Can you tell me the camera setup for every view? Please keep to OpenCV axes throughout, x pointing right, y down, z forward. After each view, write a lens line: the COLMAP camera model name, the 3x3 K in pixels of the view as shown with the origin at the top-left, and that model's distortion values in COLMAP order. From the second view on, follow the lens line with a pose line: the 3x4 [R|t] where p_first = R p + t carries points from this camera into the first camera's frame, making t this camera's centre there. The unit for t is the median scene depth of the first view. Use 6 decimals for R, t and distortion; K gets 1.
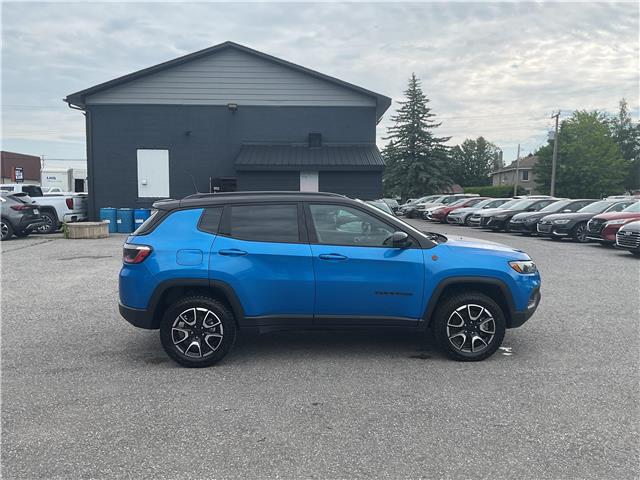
lens RADIAL K [[533.3, 0, 329.3], [0, 533.3, 226.7], [0, 0, 1]] dist [0.050071, -0.095632]
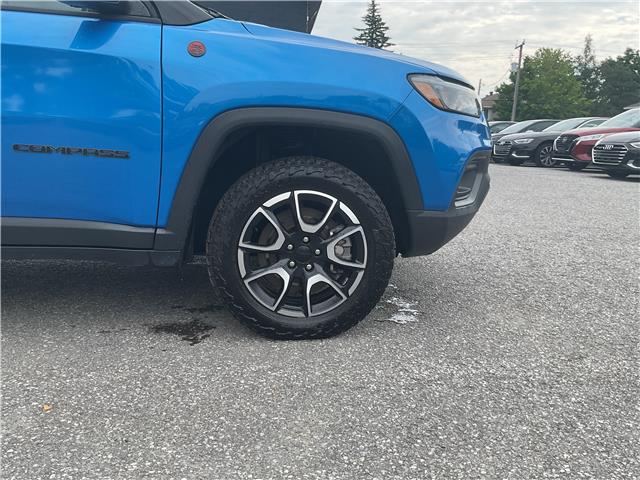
lens RADIAL K [[533.3, 0, 329.0], [0, 533.3, 224.8], [0, 0, 1]] dist [0.050071, -0.095632]
pose [[0.997337, 0.009303, 0.072336, 0.254629], [-0.016500, 0.994896, 0.099549, 0.131534], [-0.071041, -0.100477, 0.992400, 0.628842]]
